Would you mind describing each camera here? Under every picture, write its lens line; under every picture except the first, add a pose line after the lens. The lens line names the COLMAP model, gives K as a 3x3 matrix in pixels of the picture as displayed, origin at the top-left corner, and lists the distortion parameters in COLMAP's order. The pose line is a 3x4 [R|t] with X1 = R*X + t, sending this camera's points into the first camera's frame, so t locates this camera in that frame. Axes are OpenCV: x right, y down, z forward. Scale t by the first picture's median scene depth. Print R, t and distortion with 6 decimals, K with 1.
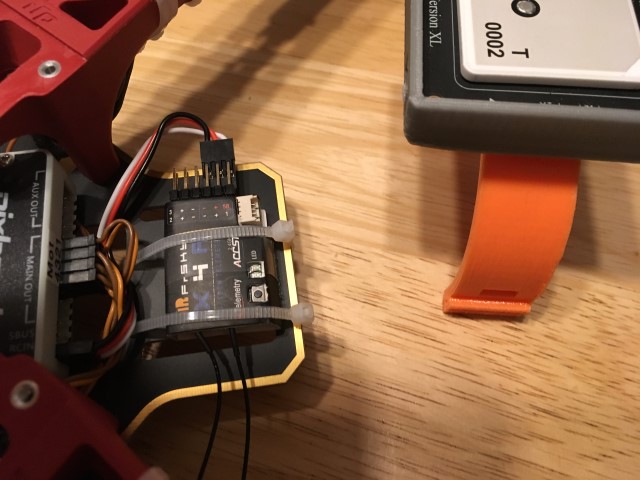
lens RADIAL K [[556.9, 0, 320.6], [0, 556.9, 242.1], [0, 0, 1]] dist [0.064342, -0.097865]
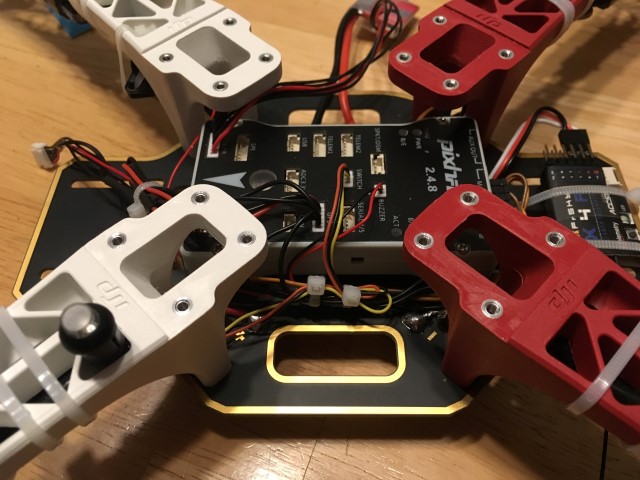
lens RADIAL K [[556.9, 0, 319.3], [0, 556.9, 253.7], [0, 0, 1]] dist [0.064342, -0.097865]
pose [[0.987590, 0.101104, -0.120185, -0.645988], [-0.119206, 0.980779, -0.154478, 0.410022], [0.102256, 0.166888, 0.980659, -0.314257]]
